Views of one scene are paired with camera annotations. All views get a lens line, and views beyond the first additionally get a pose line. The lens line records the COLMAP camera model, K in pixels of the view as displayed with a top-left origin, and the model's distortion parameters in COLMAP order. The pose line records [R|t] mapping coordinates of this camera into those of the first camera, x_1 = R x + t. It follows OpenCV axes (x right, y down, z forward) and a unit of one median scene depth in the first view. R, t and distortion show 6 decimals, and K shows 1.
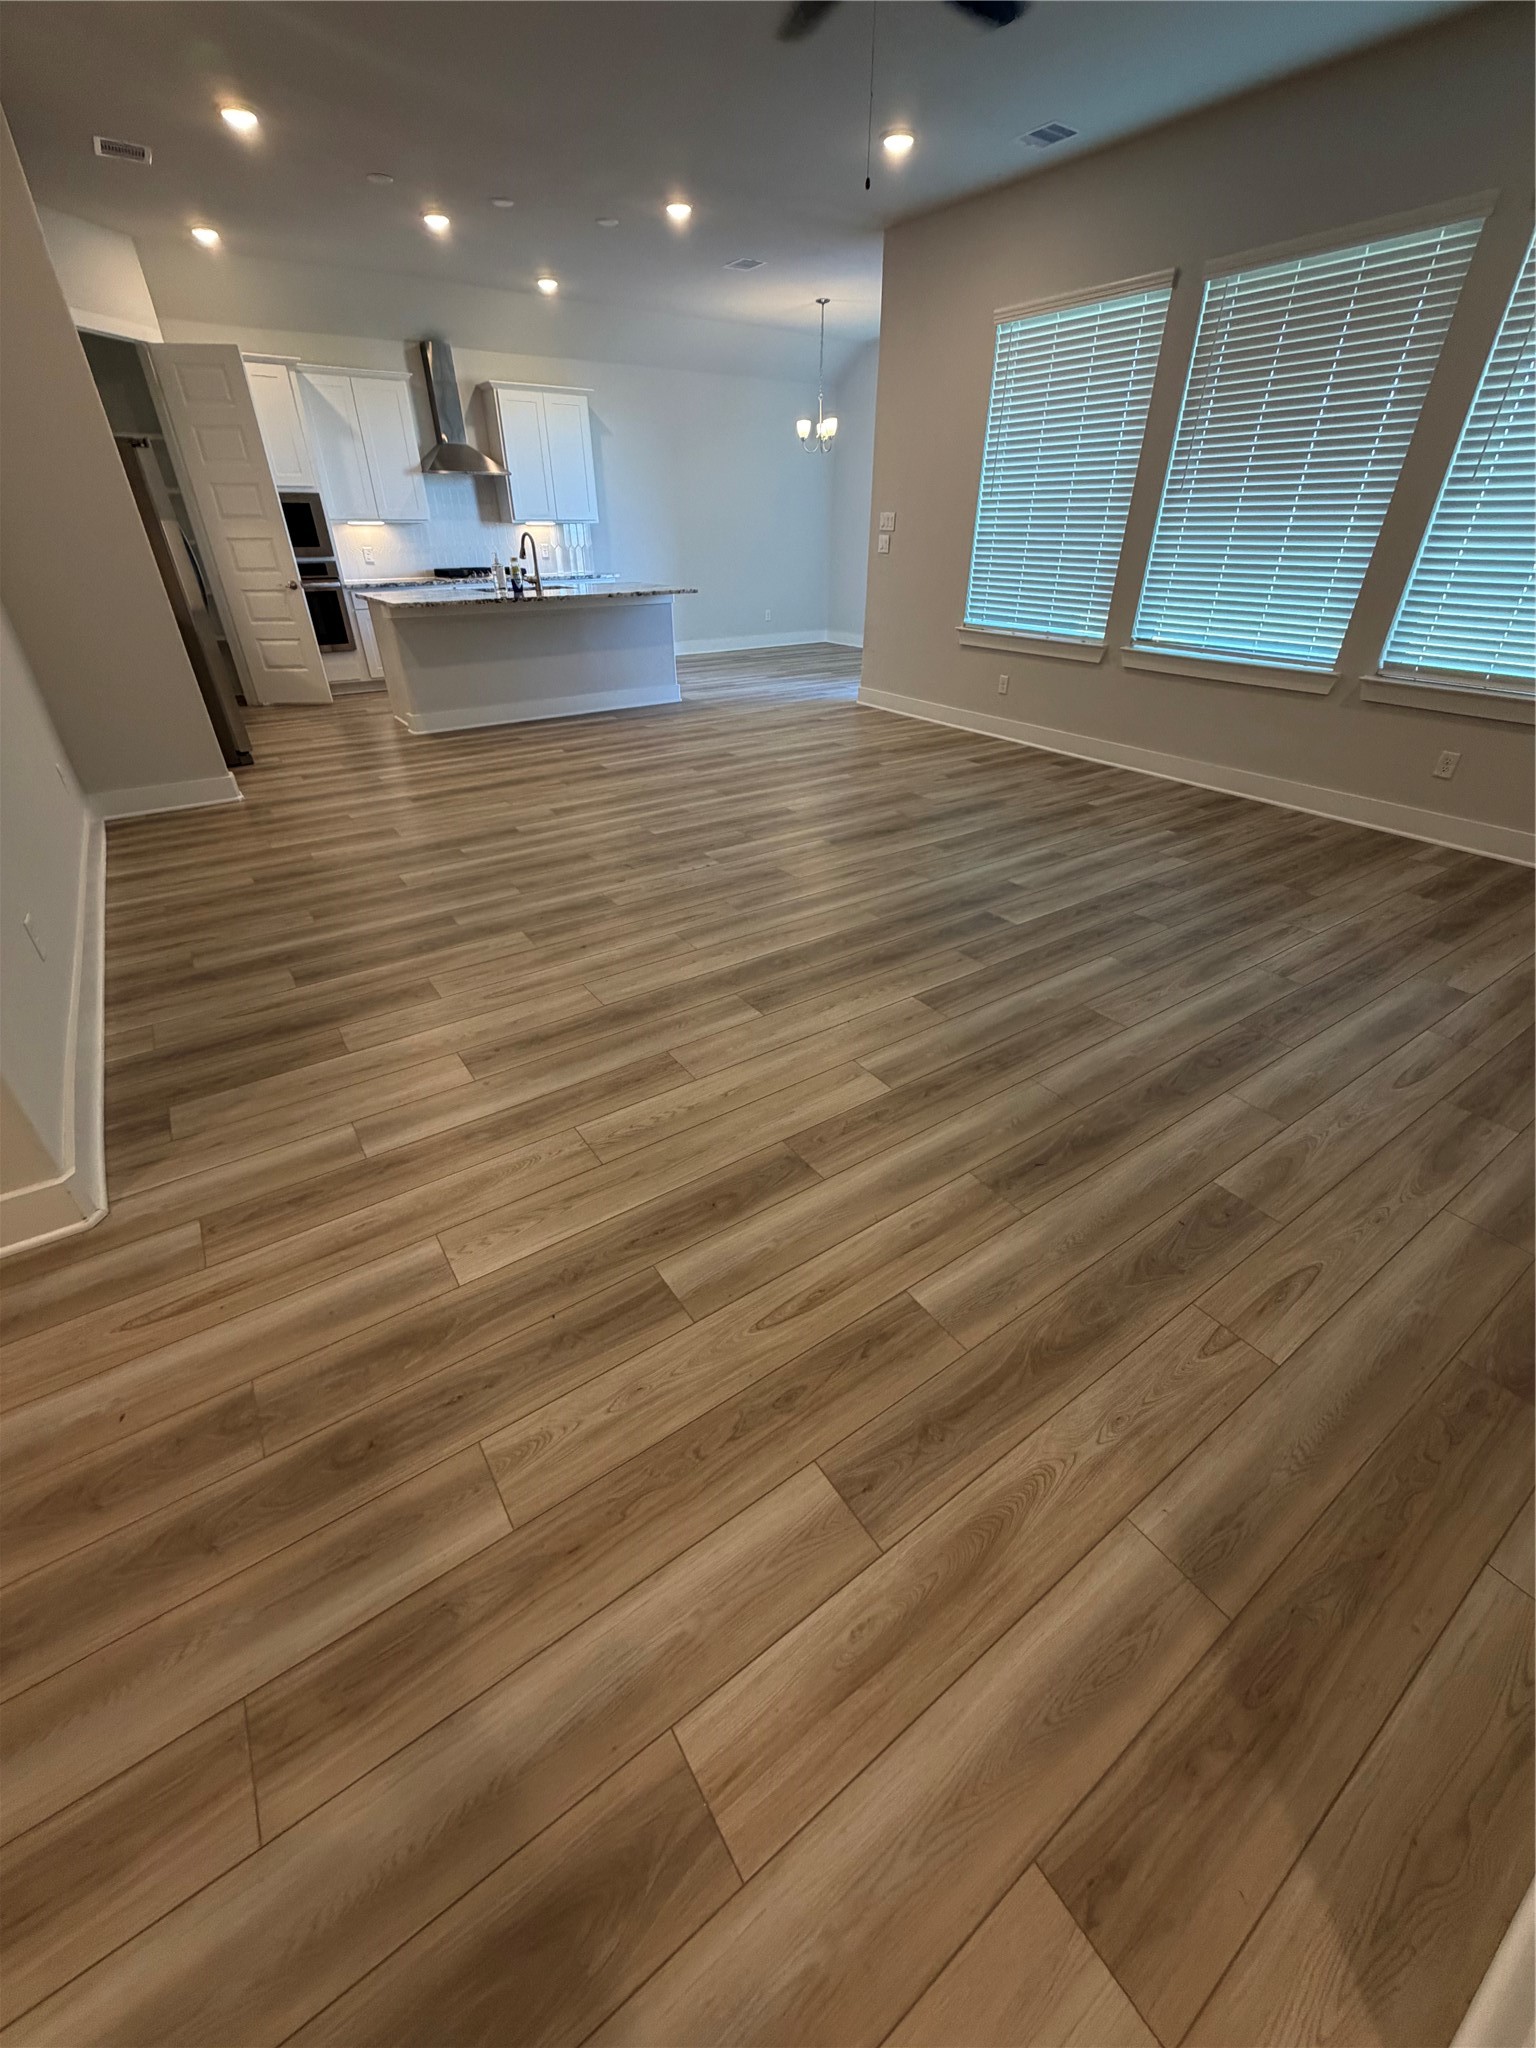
lens RADIAL K [[825.3, 0, 778.4], [0, 825.3, 1019.1], [0, 0, 1]] dist [-0.000734, 0.000282]
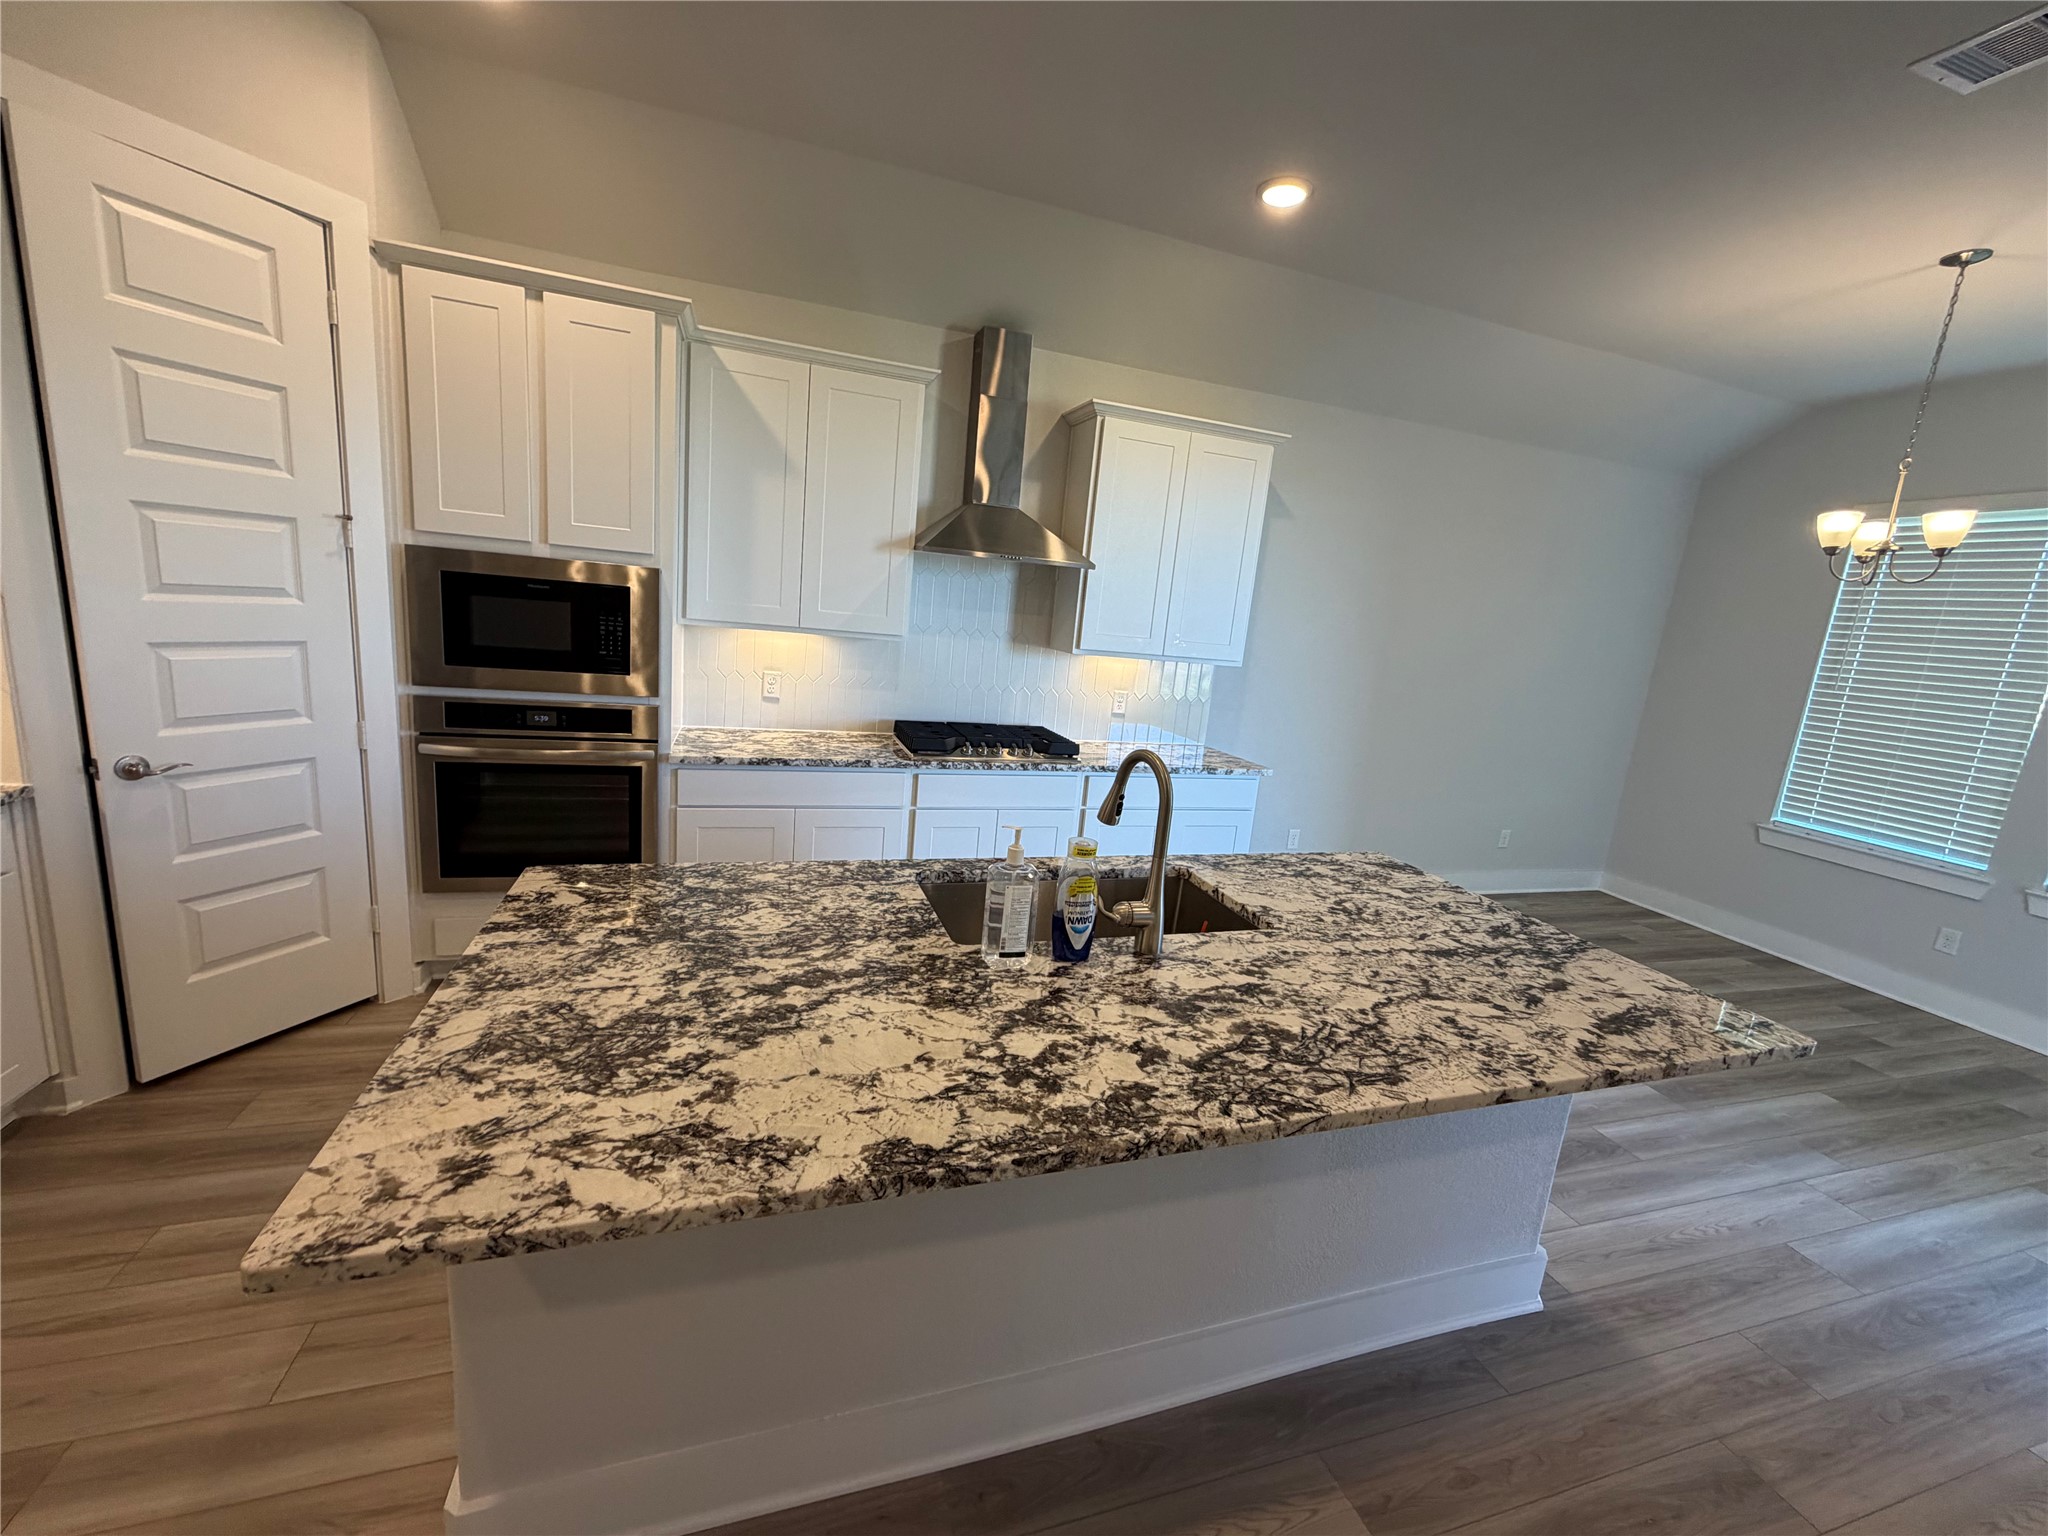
lens RADIAL K [[825.3, 0, 1019.0], [0, 825.3, 768.1], [0, 0, 1]] dist [-0.000734, 0.000282]
pose [[0.949599, 0.145055, -0.277885, -0.235742], [-0.233003, 0.919642, -0.316177, -0.429407], [0.209692, 0.364990, 0.907090, 0.656090]]
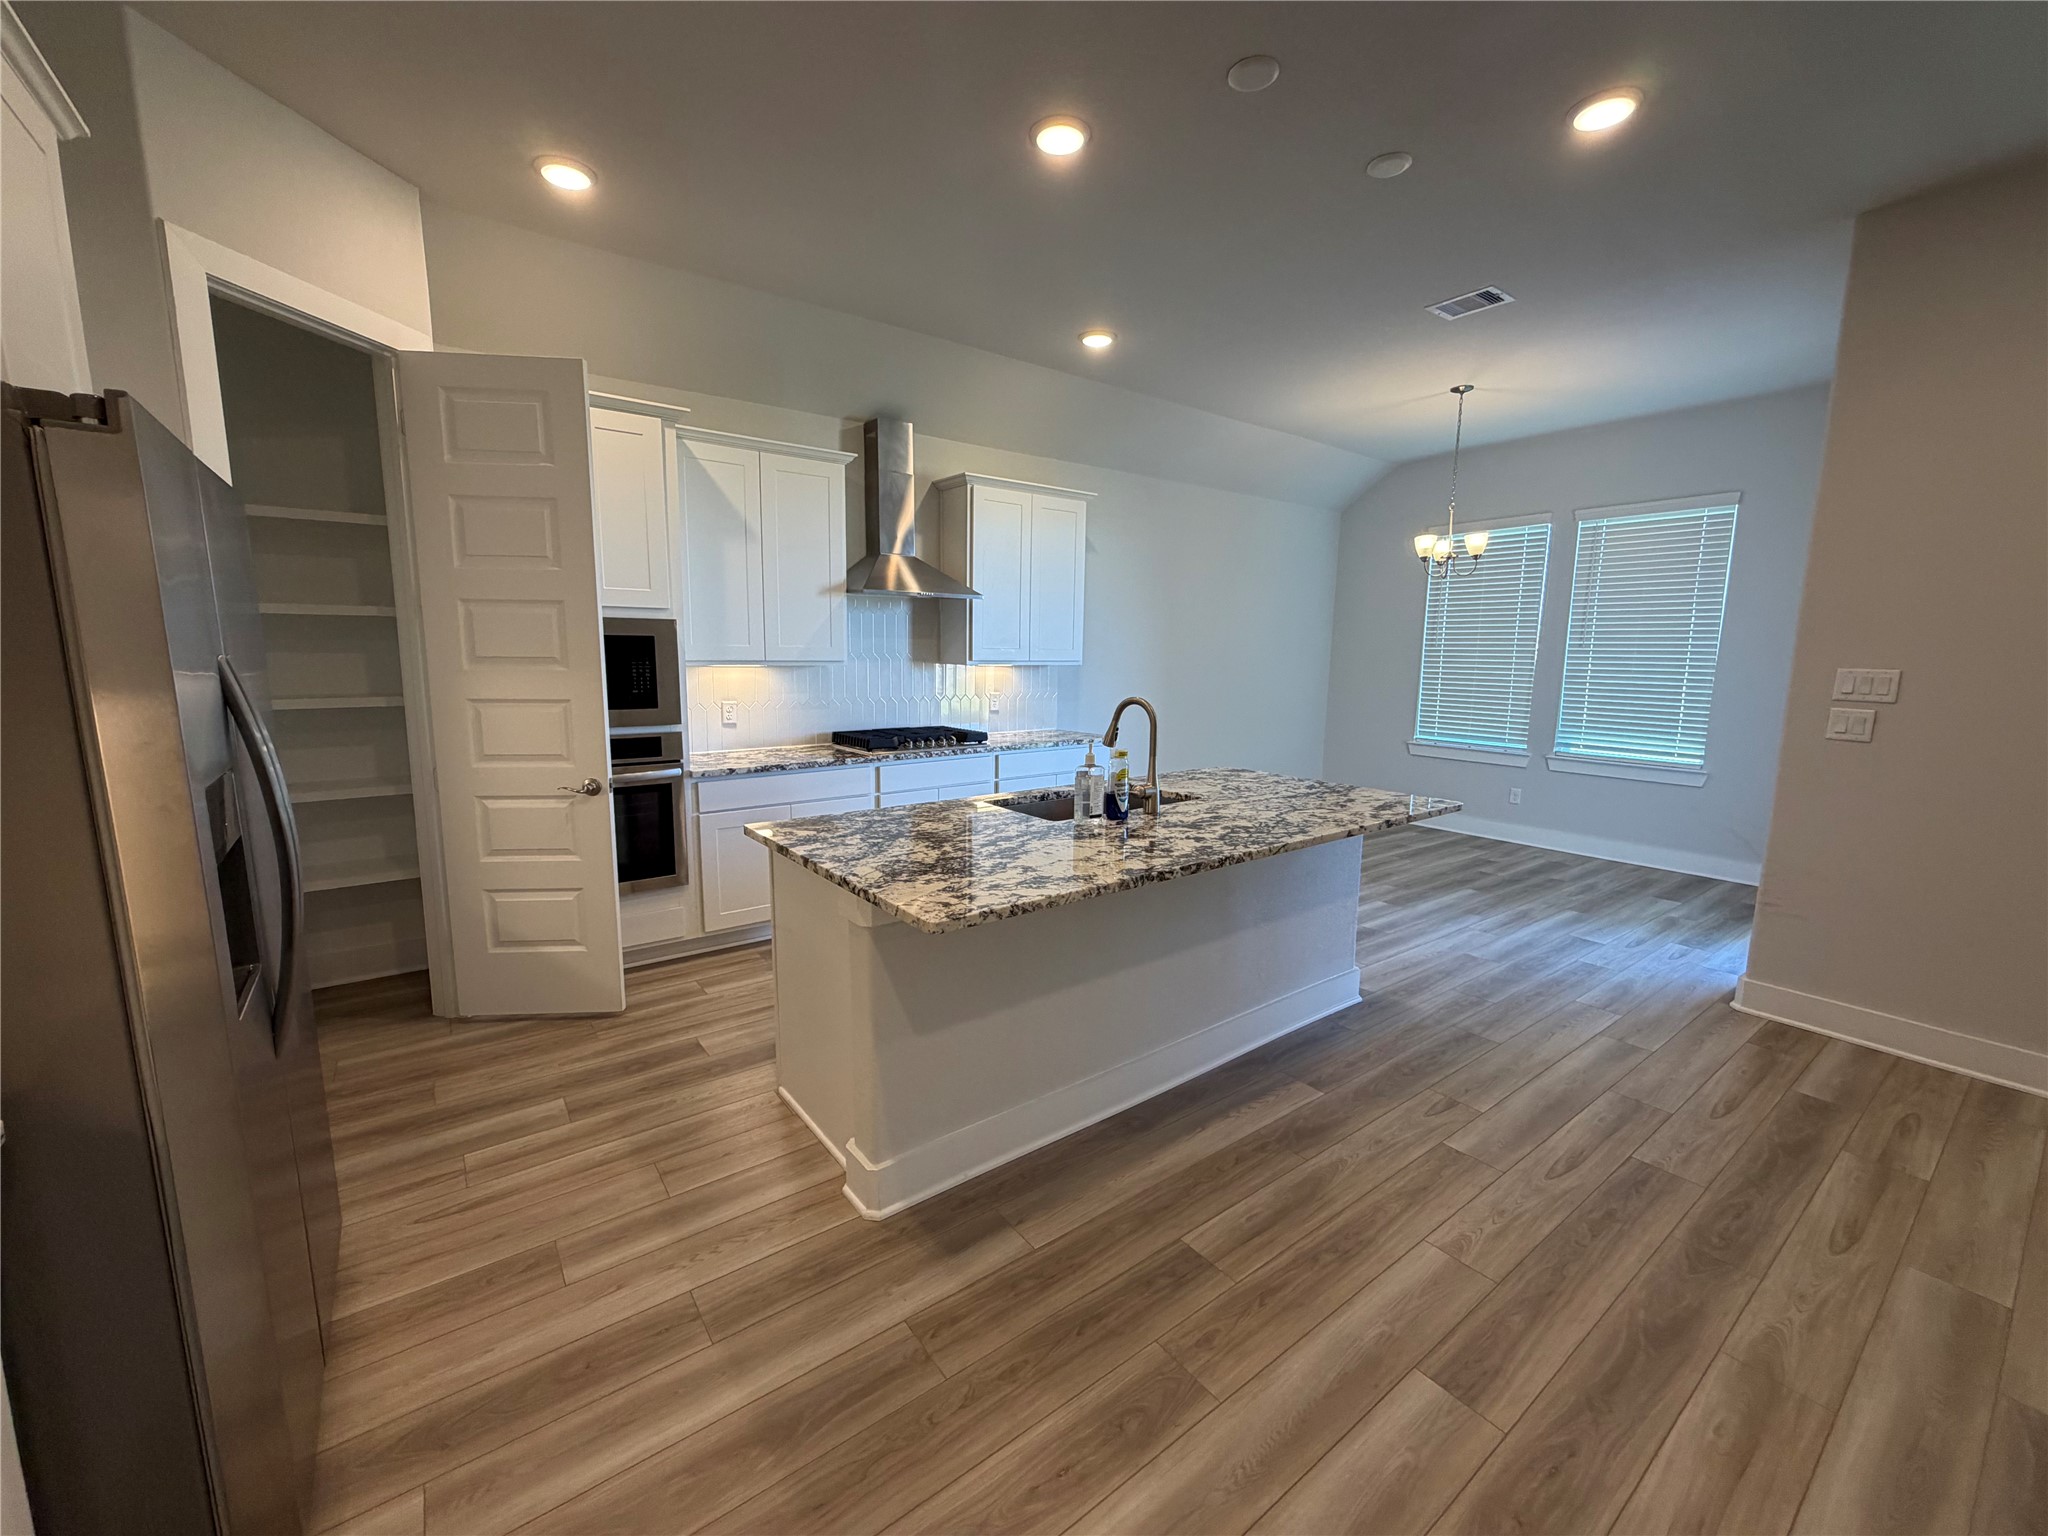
lens RADIAL K [[825.3, 0, 1027.3], [0, 825.3, 767.7], [0, 0, 1]] dist [-0.000734, 0.000282]
pose [[0.999542, 0.007010, 0.029454, -0.331059], [0.004925, 0.922229, -0.386612, -0.329444], [-0.029873, 0.386580, 0.921772, 0.518348]]
